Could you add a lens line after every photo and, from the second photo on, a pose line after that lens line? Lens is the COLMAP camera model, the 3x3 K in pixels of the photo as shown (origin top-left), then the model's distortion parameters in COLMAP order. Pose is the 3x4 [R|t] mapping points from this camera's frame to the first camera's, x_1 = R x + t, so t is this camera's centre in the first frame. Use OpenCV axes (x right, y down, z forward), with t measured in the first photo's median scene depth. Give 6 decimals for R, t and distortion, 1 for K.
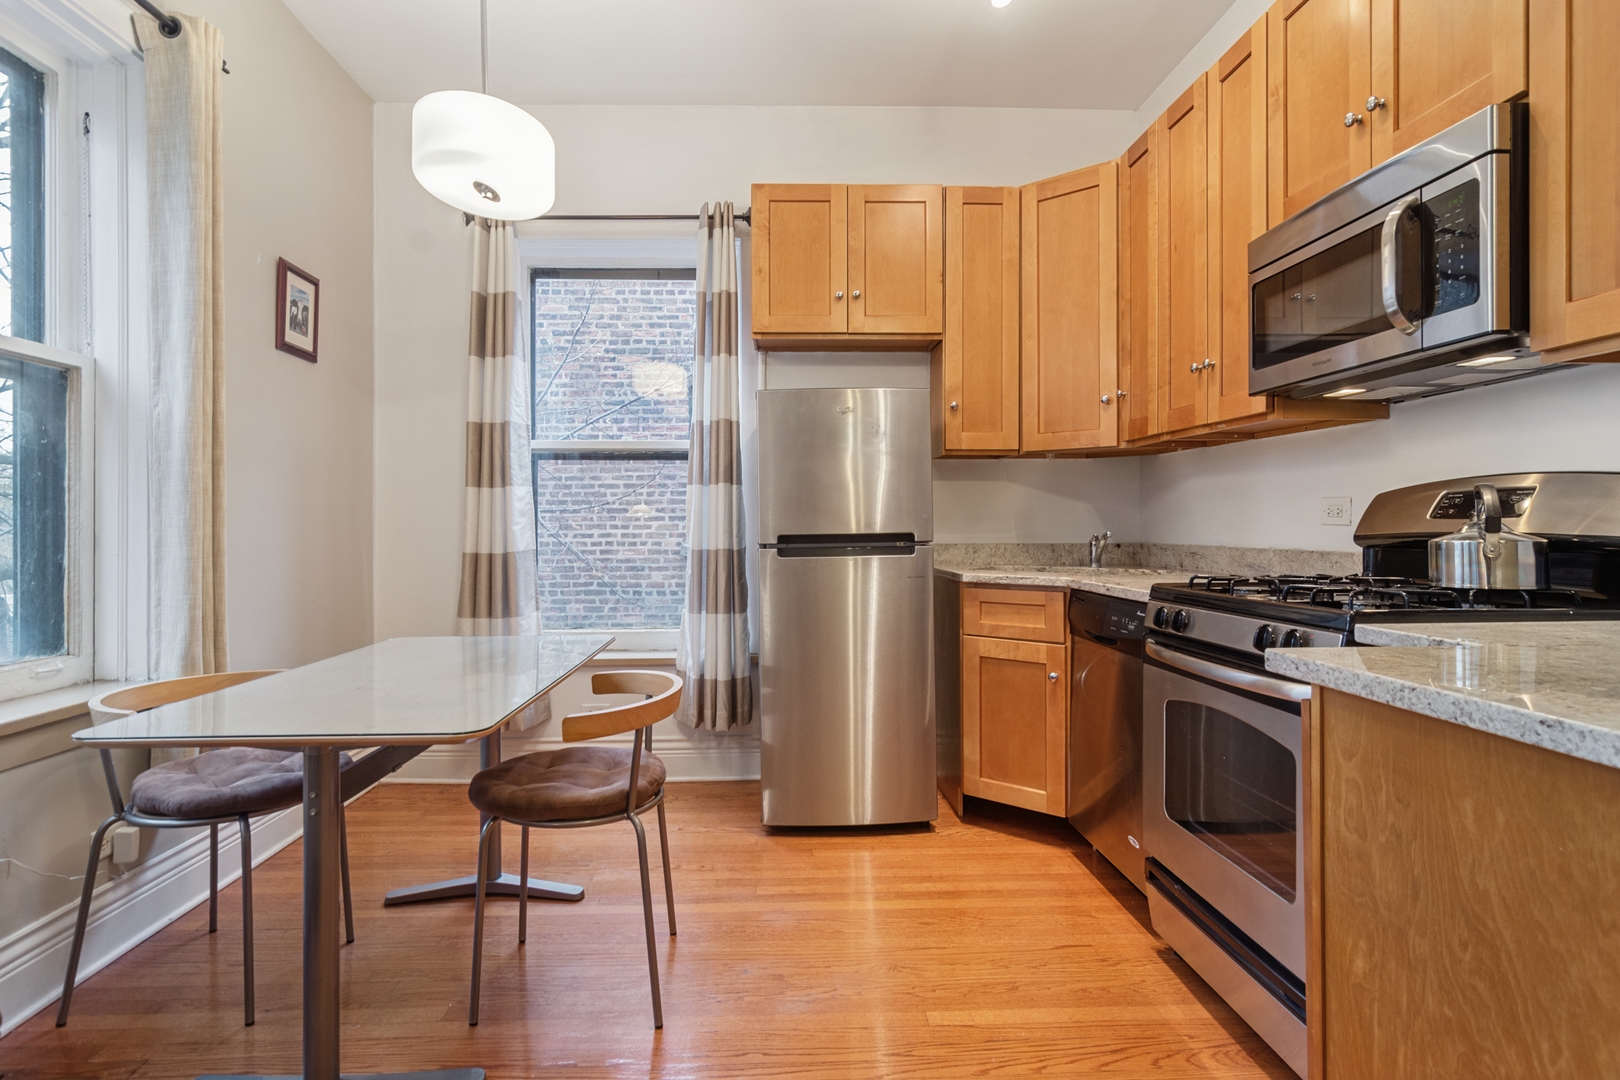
lens RADIAL K [[868.9, 0, 797.6], [0, 868.9, 521.5], [0, 0, 1]] dist [-0.000538, 0.001013]
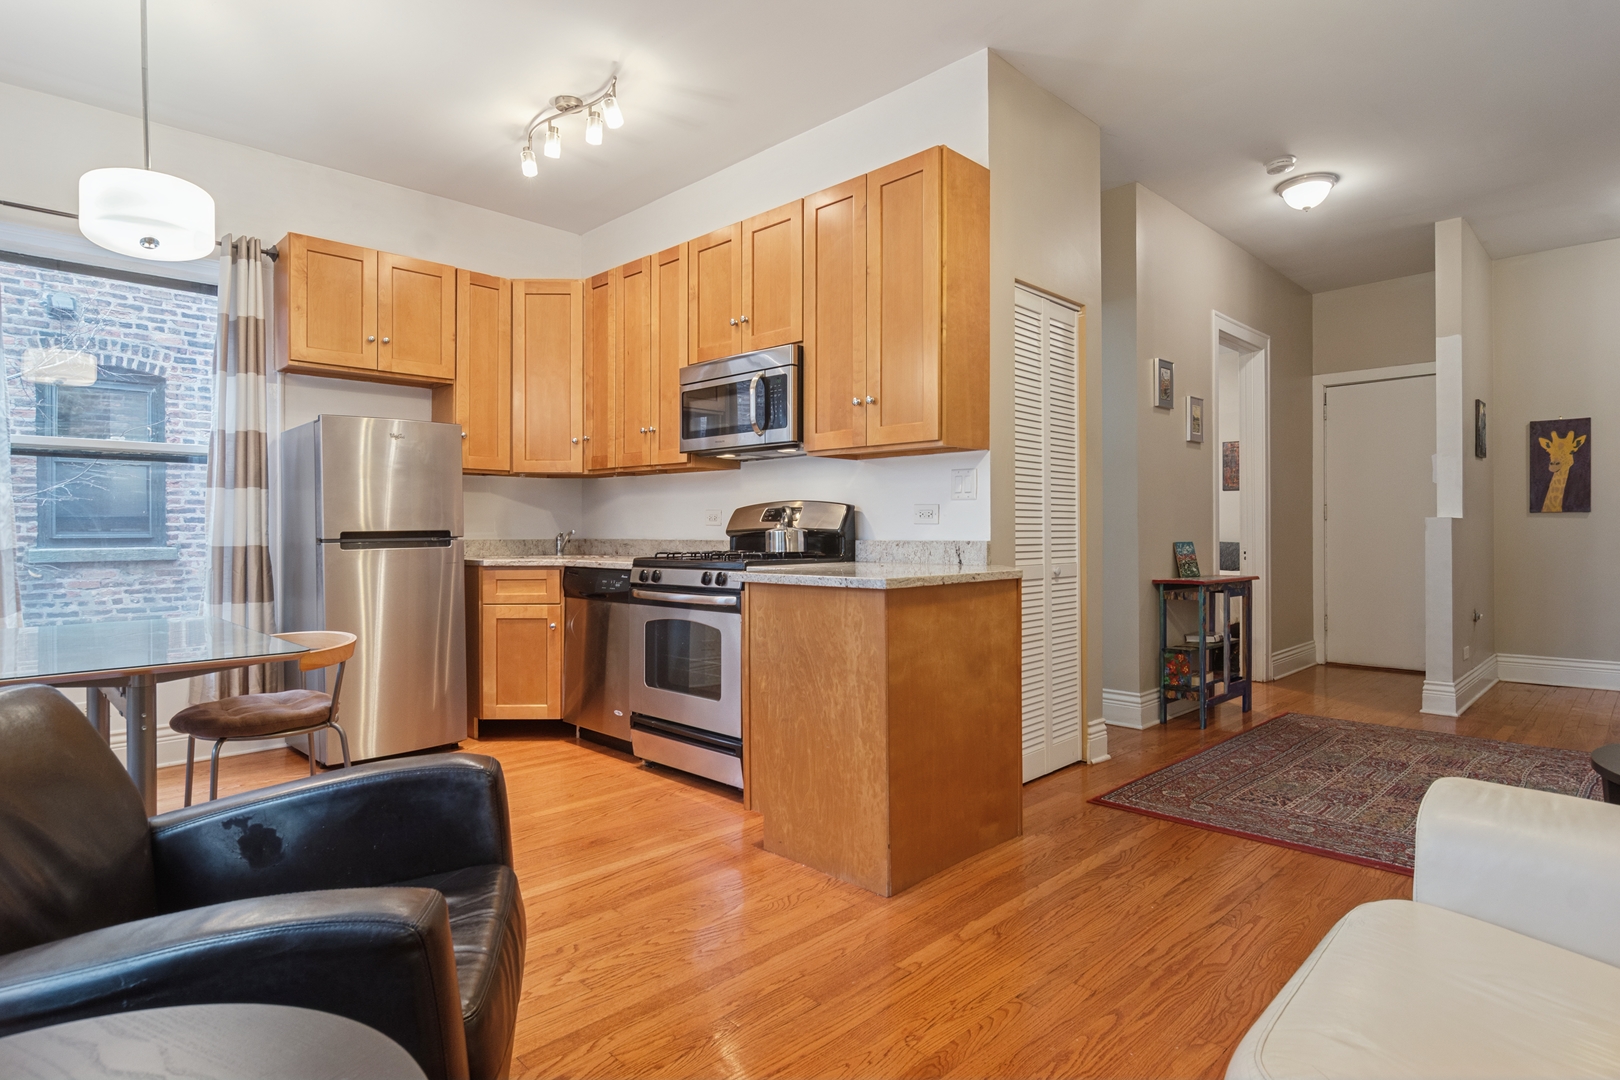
lens RADIAL K [[867.4, 0, 806.5], [0, 867.4, 529.9], [0, 0, 1]] dist [-0.000493, -0.000914]
pose [[0.734564, 0.002258, 0.678535, -0.396303], [-0.003731, 0.999993, 0.000711, 0.009751], [-0.678529, -0.003054, 0.734567, -0.390449]]
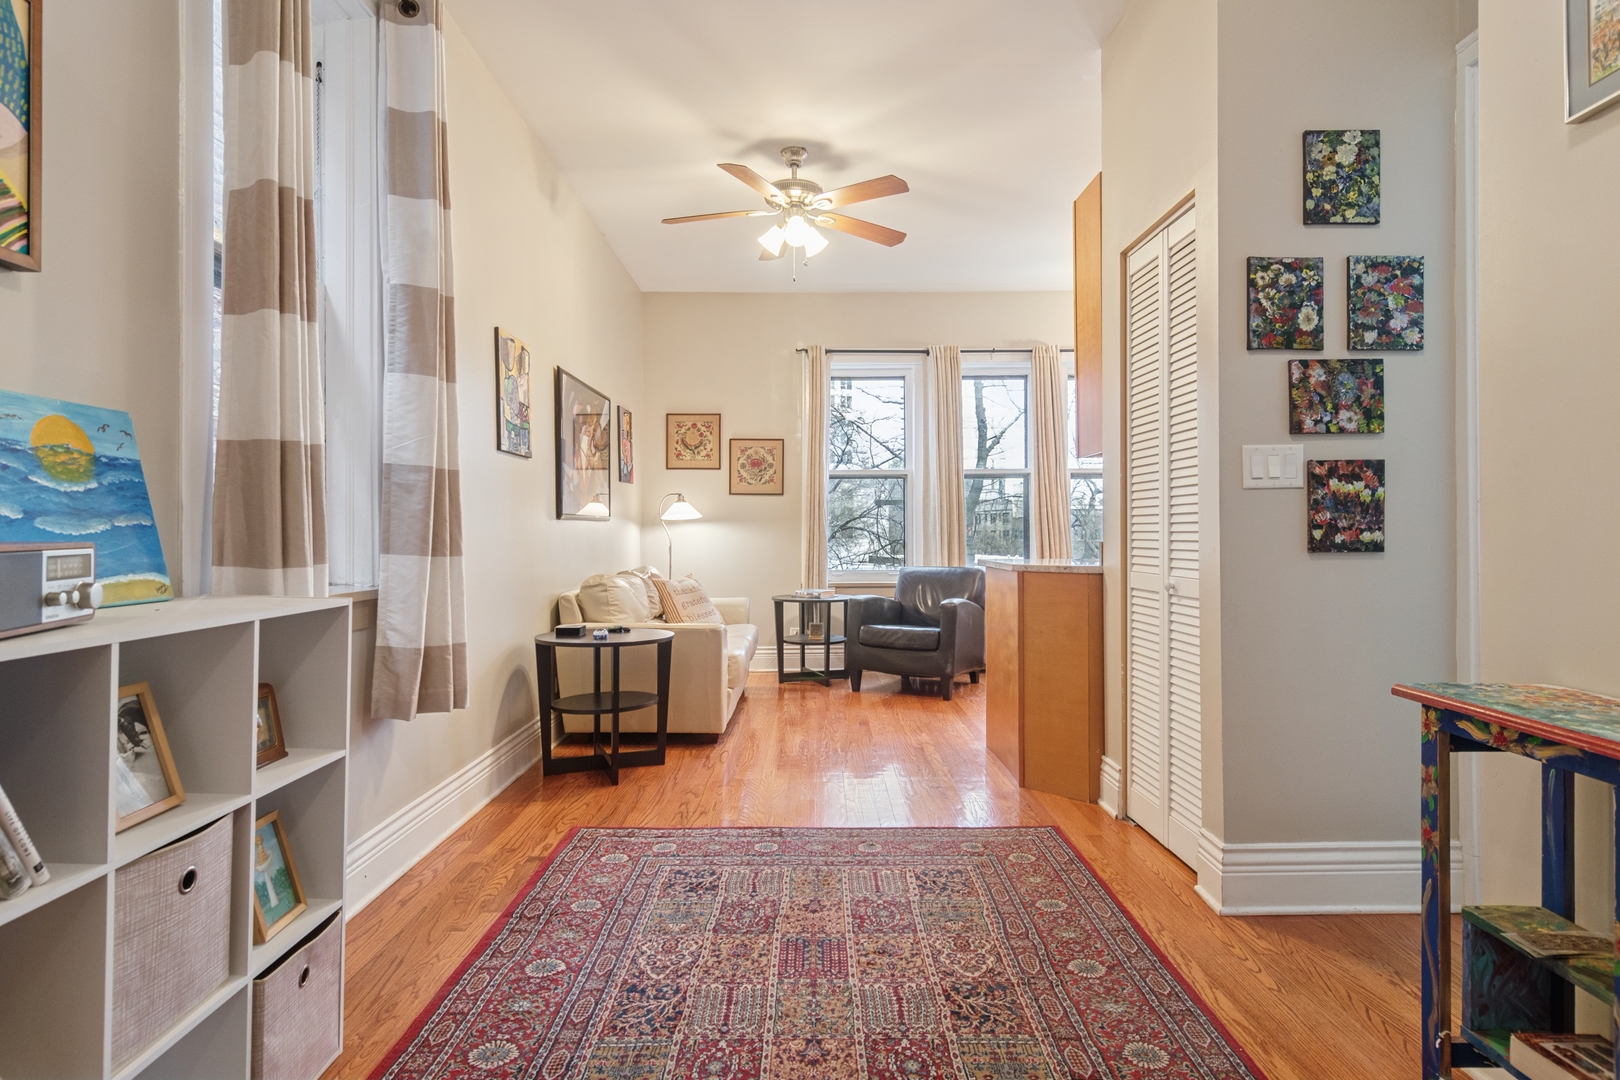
lens RADIAL K [[867.4, 0, 806.5], [0, 867.4, 529.9], [0, 0, 1]] dist [-0.000493, -0.000914]
pose [[-0.040928, 0.001300, -0.999161, 1.717771], [0.012988, 0.999915, 0.000769, 0.001737], [0.999078, -0.012946, -0.040942, -0.060775]]
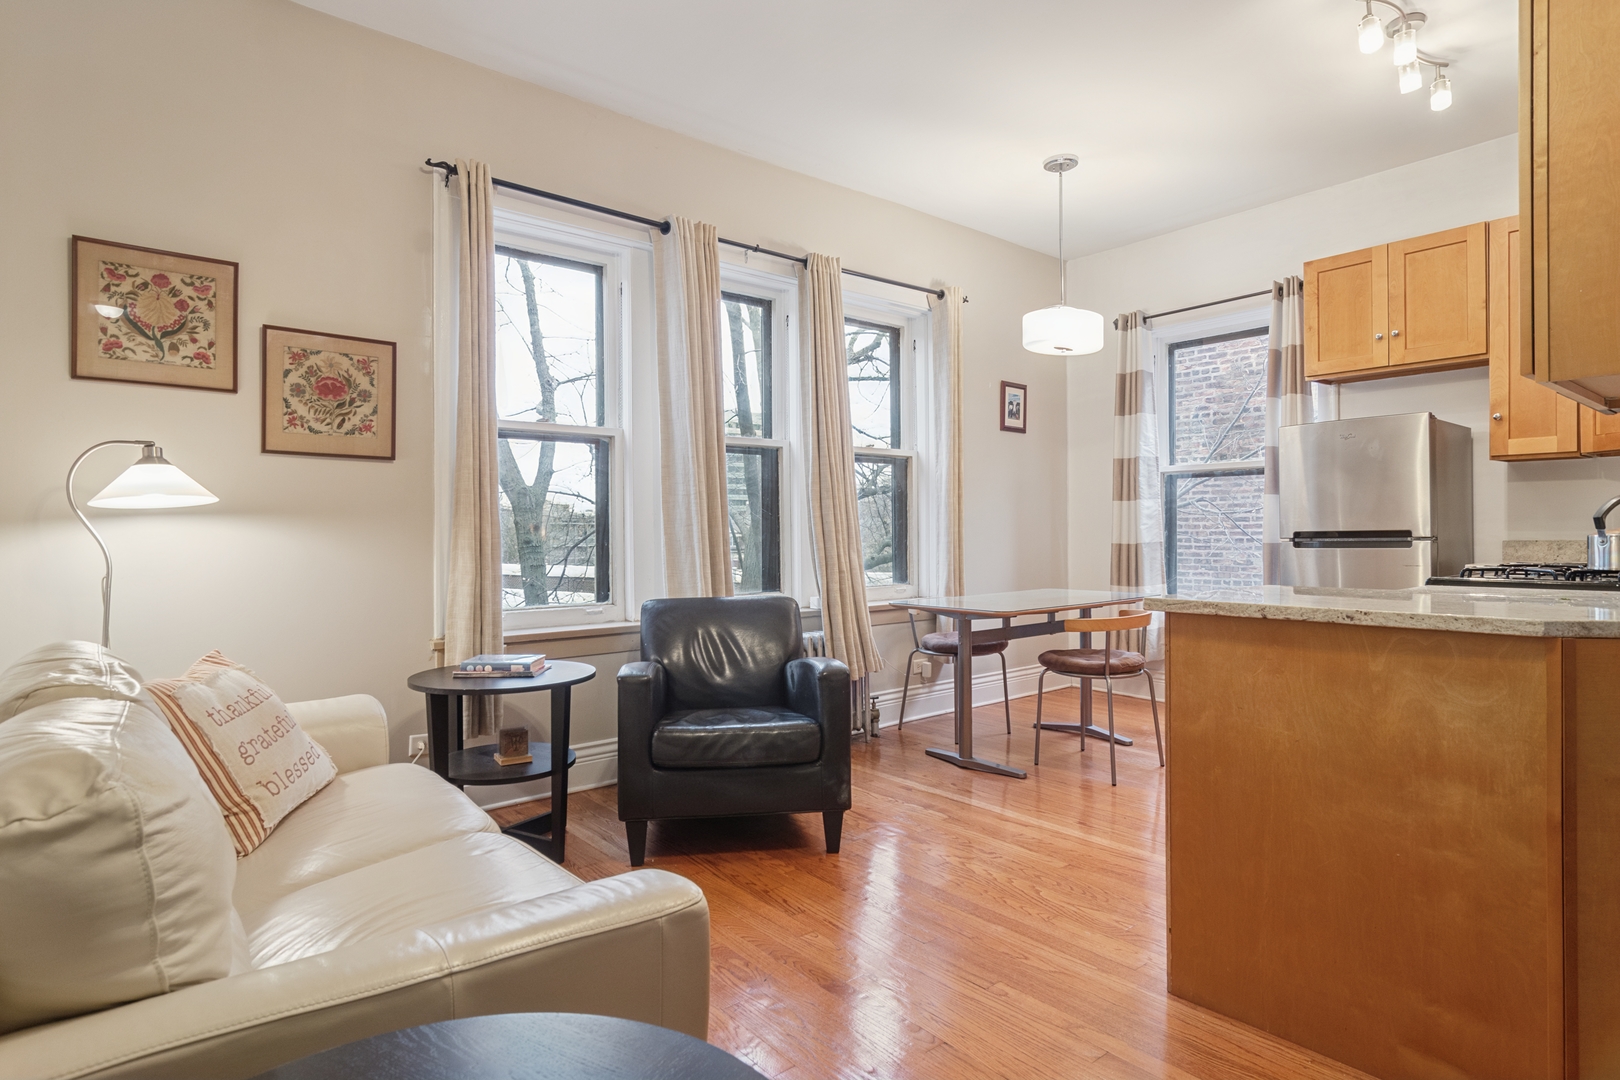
lens RADIAL K [[867.4, 0, 806.5], [0, 867.4, 529.9], [0, 0, 1]] dist [-0.000493, -0.000914]
pose [[0.610976, -0.000982, -0.791649, 0.621430], [0.010039, 0.999928, 0.006507, -0.004077], [0.791586, -0.011923, 0.610942, -0.465969]]
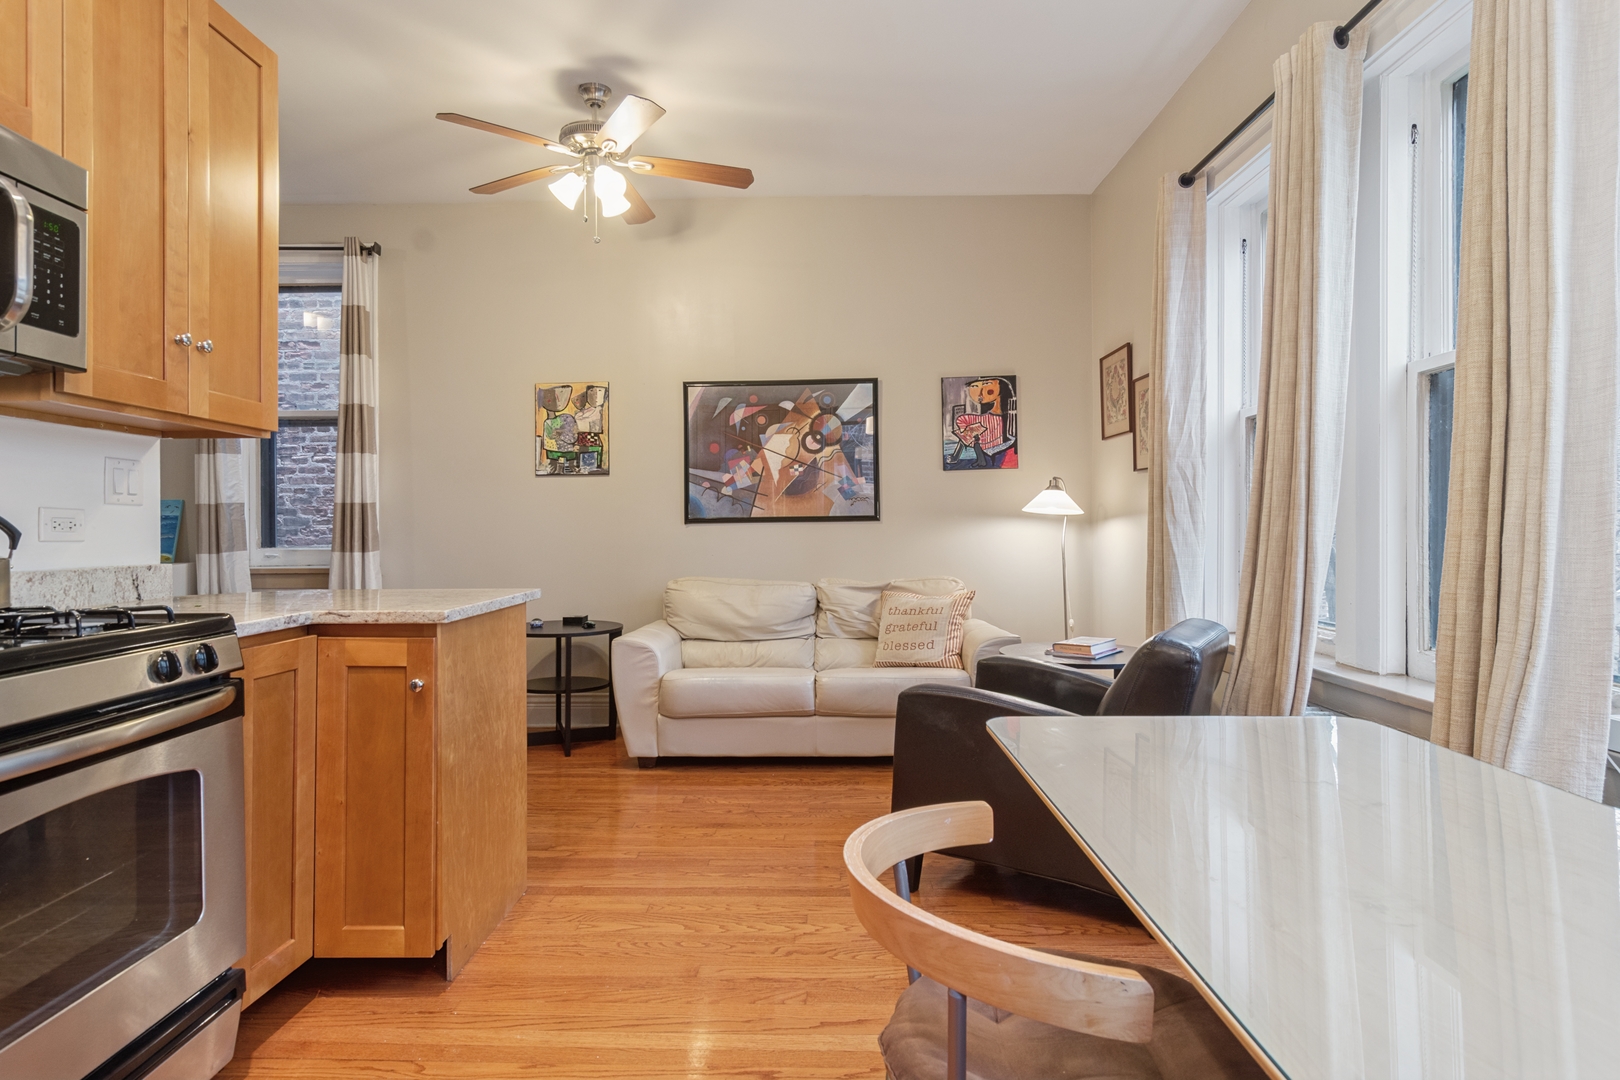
lens RADIAL K [[867.4, 0, 806.5], [0, 867.4, 529.9], [0, 0, 1]] dist [-0.000493, -0.000914]
pose [[-0.998600, 0.010850, 0.051778, -0.100611], [0.010678, 0.999937, -0.003597, 0.001184], [-0.051813, -0.003039, -0.998652, 1.085363]]
